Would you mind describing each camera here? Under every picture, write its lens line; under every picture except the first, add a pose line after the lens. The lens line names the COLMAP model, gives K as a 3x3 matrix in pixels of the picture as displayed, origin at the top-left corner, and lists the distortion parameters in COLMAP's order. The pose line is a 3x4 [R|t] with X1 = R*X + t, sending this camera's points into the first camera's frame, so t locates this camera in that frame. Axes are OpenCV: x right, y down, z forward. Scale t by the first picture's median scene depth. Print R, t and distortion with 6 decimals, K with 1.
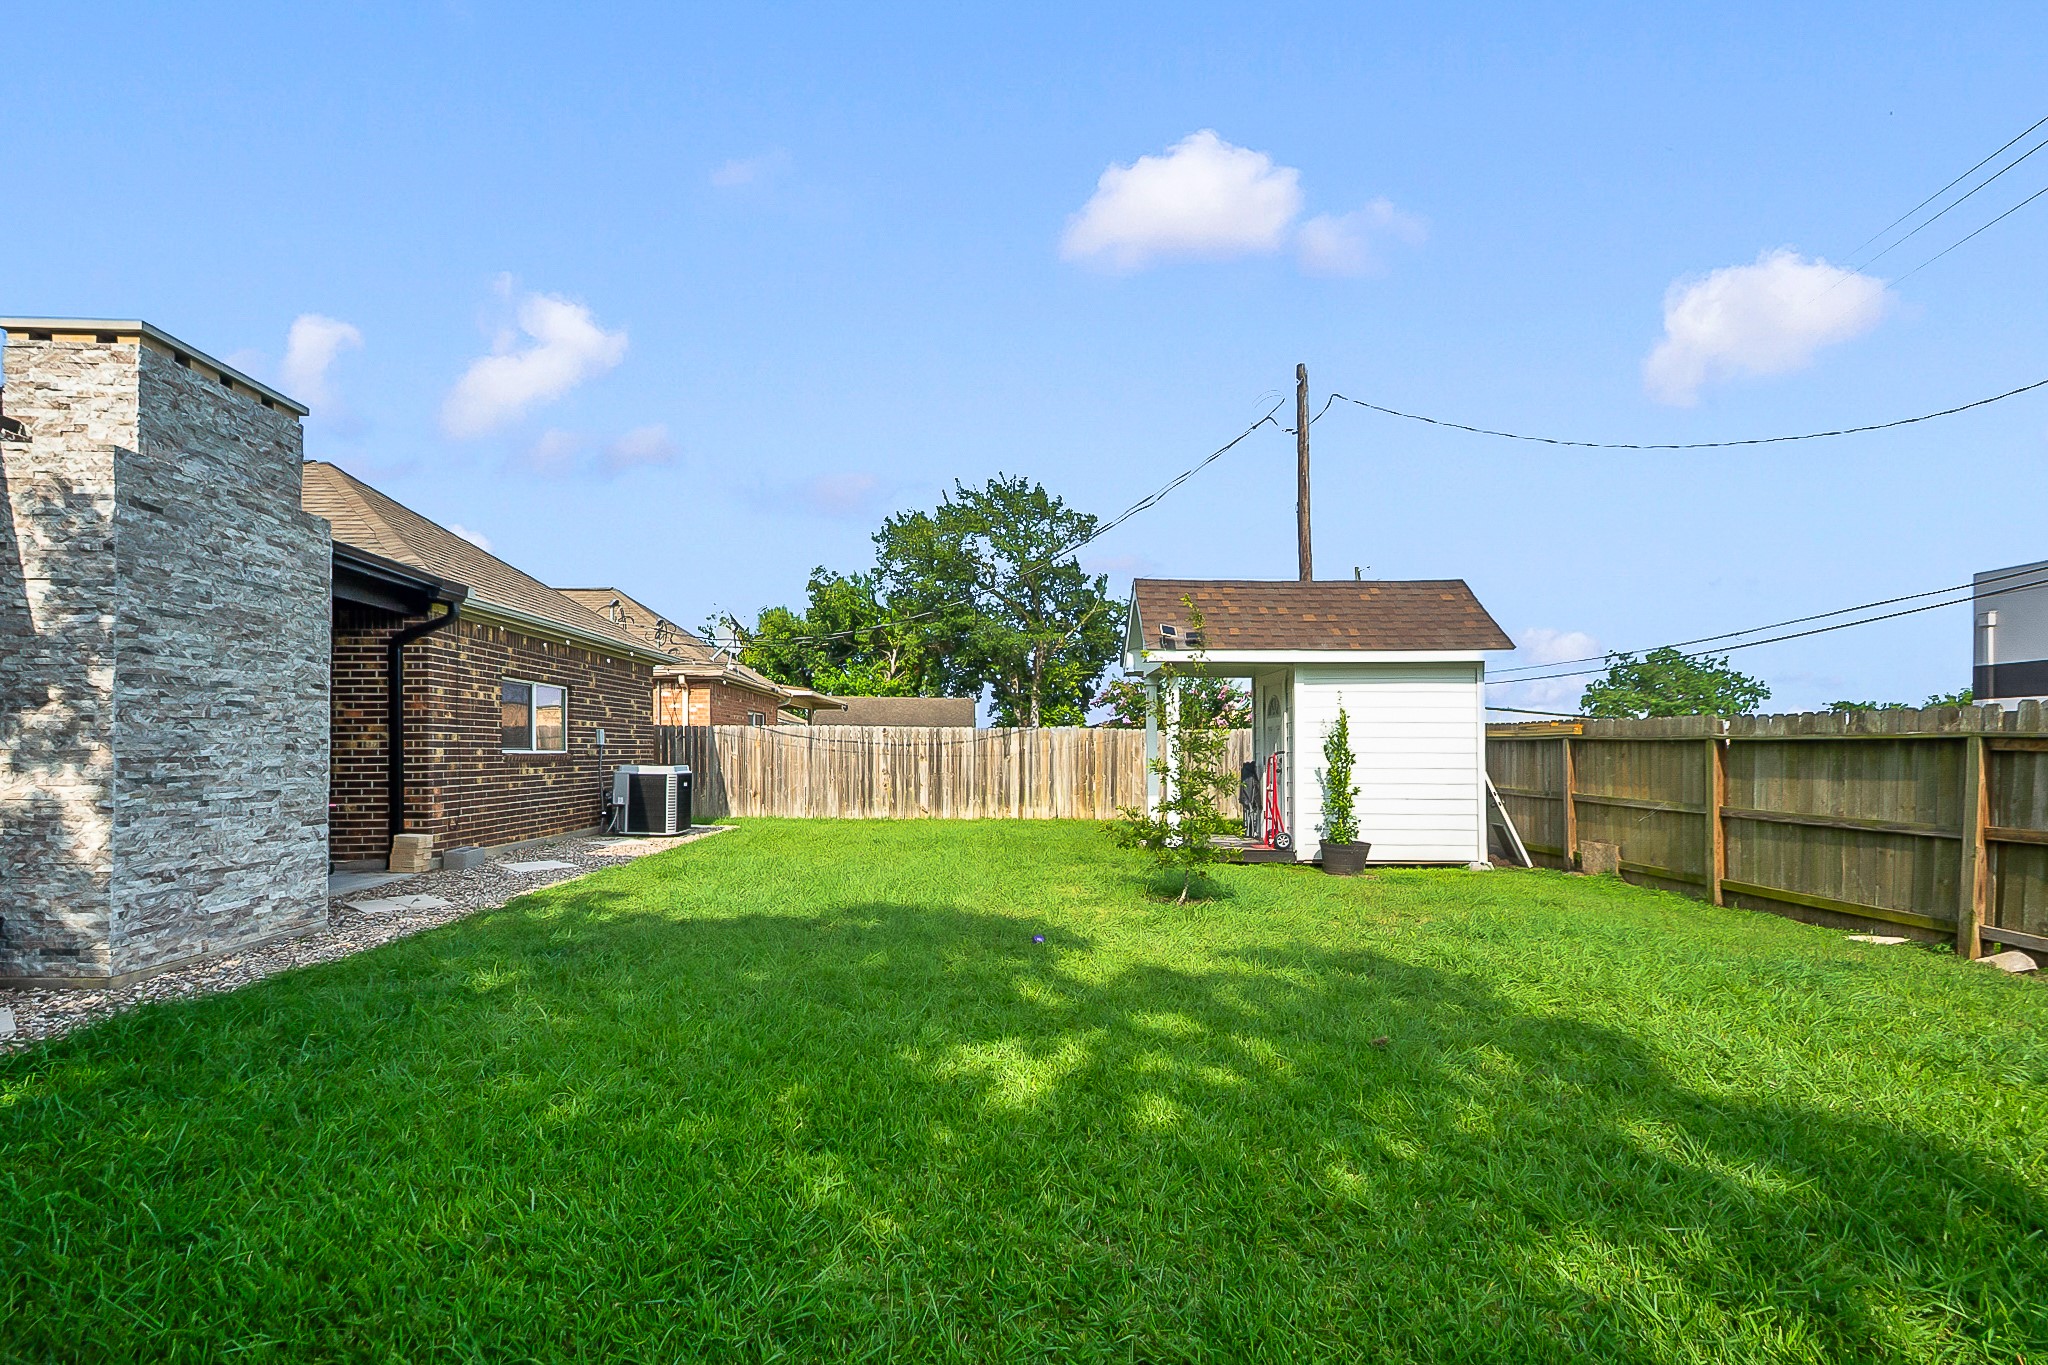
lens RADIAL K [[923.4, 0, 985.8], [0, 923.4, 737.9], [0, 0, 1]] dist [0.026958, -0.009366]
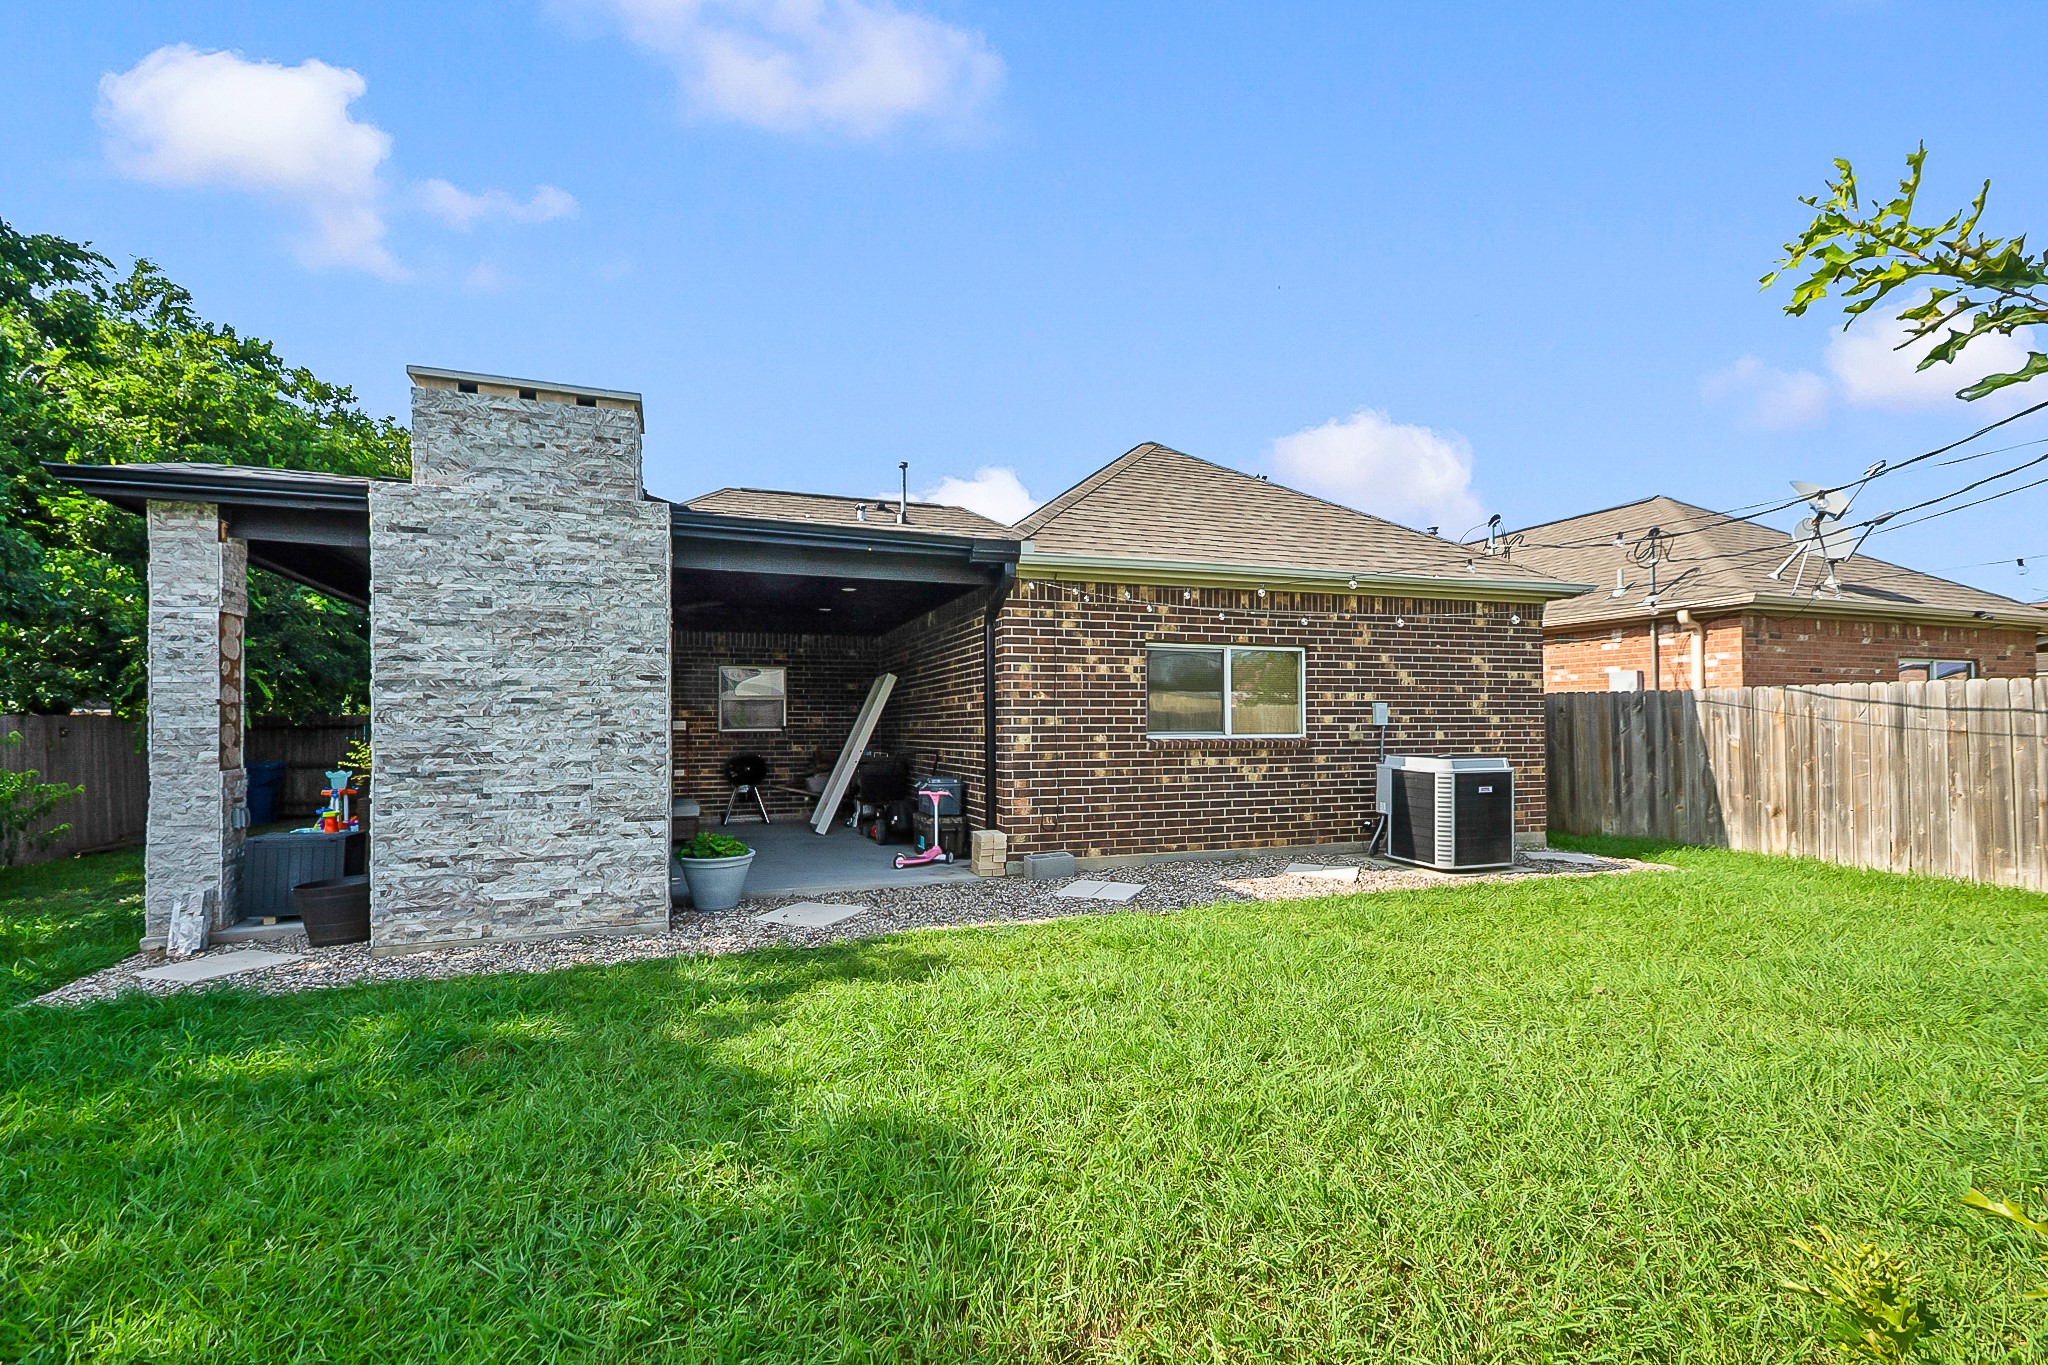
lens RADIAL K [[923.4, 0, 1023.6], [0, 923.4, 703.3], [0, 0, 1]] dist [0.026958, -0.009366]
pose [[0.343161, -0.018361, -0.939097, 0.250255], [0.017254, 0.999763, -0.013242, -0.007460], [0.939118, -0.011659, 0.343397, 0.819497]]
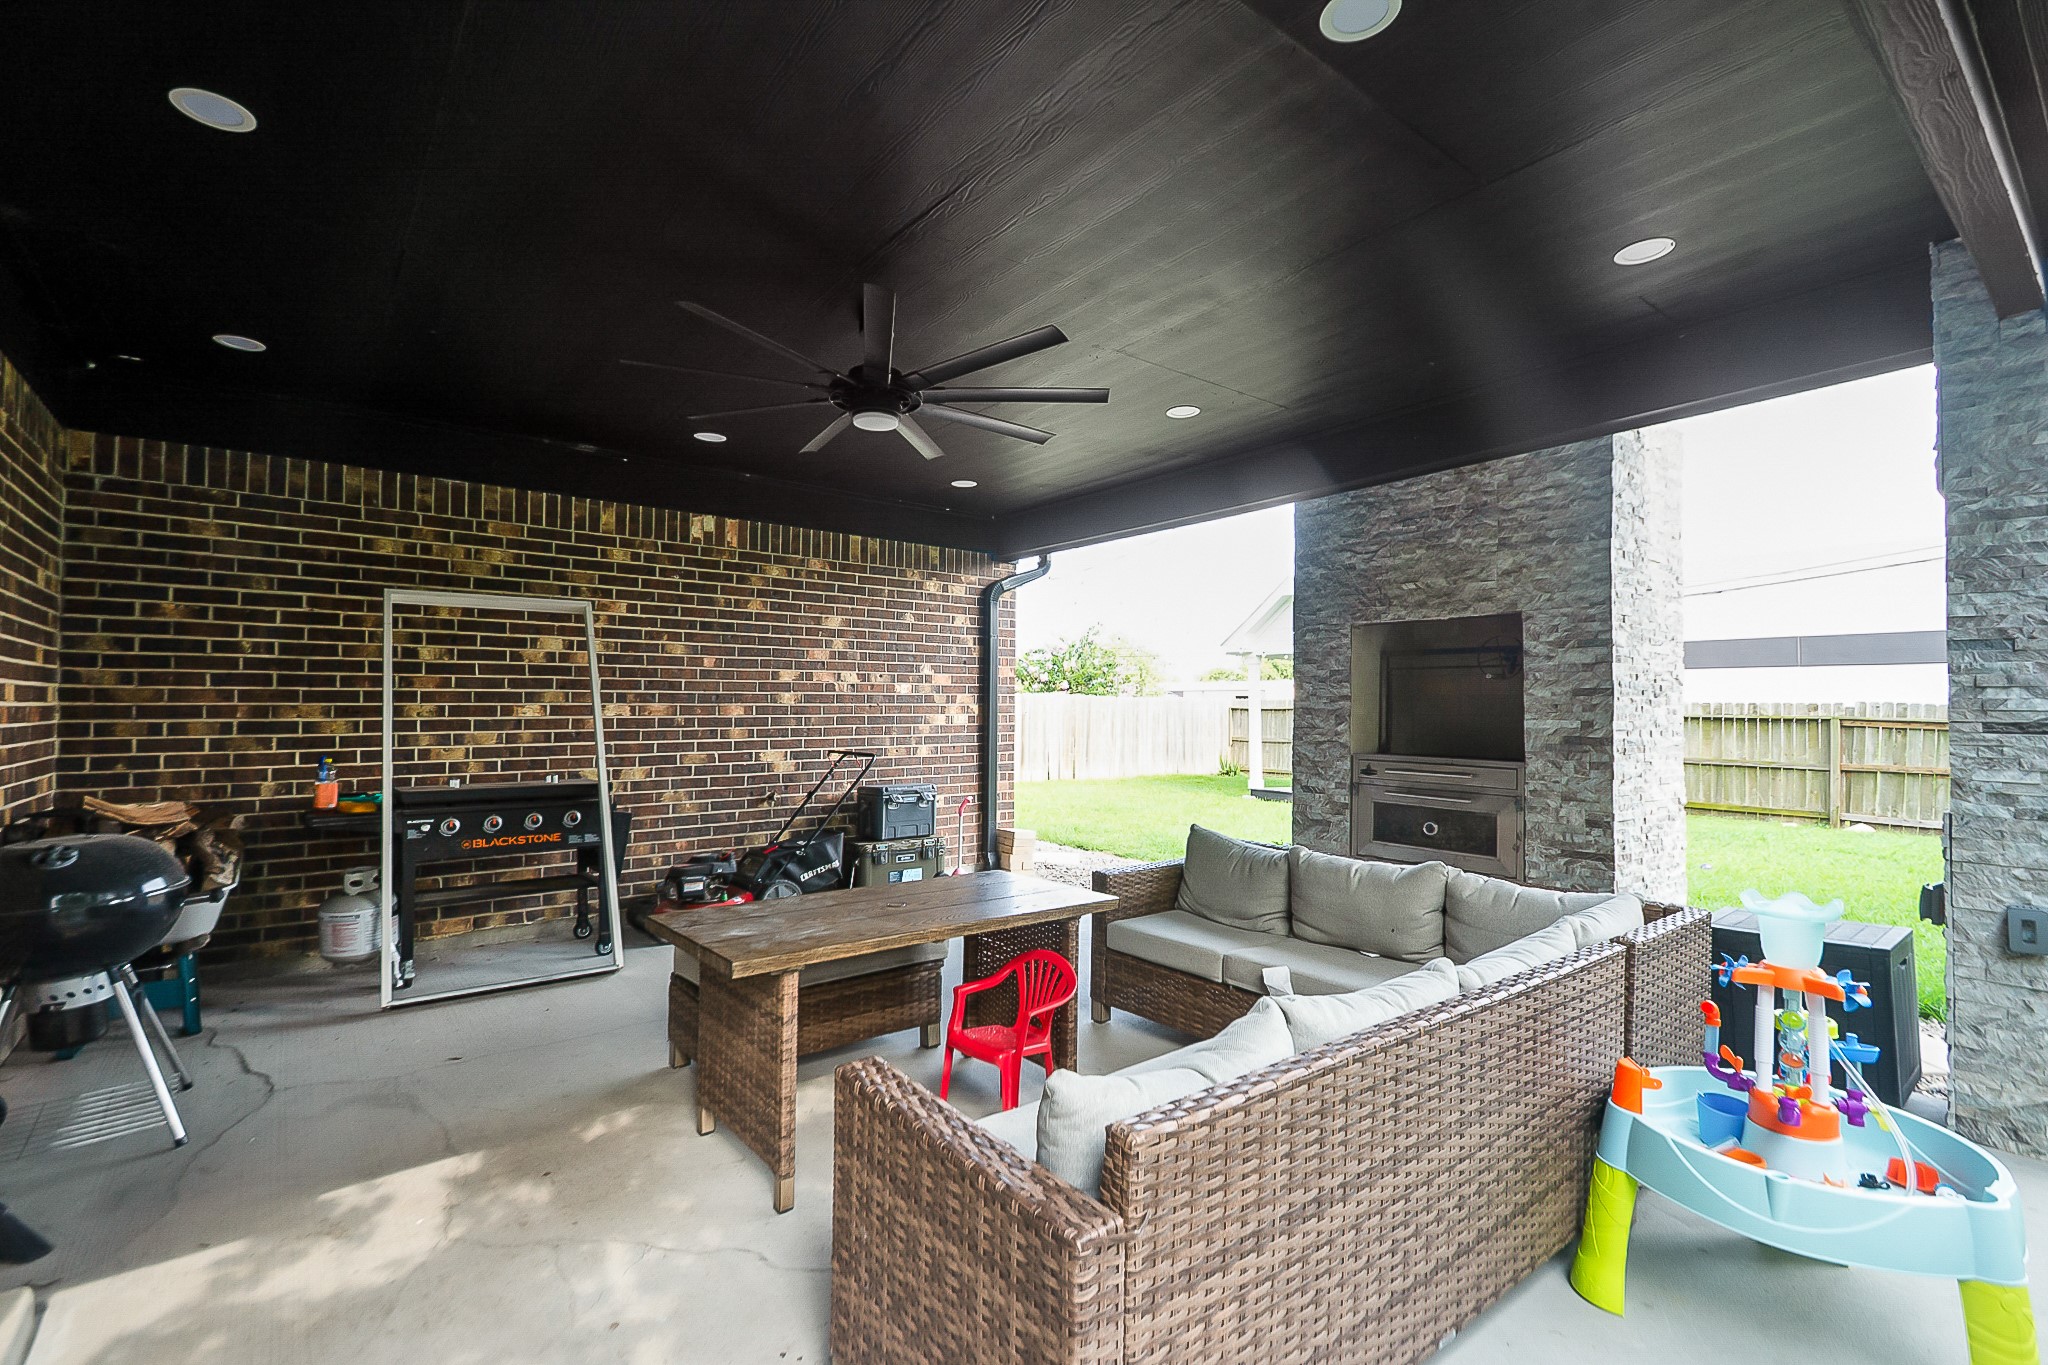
lens RADIAL K [[923.4, 0, 1026.0], [0, 923.4, 681.9], [0, 0, 1]] dist [0.026958, -0.009366]
pose [[0.792172, 0.022660, 0.609877, -1.235116], [-0.015882, 0.999737, -0.016516, -0.014724], [-0.610092, 0.003397, 0.792324, 0.383132]]
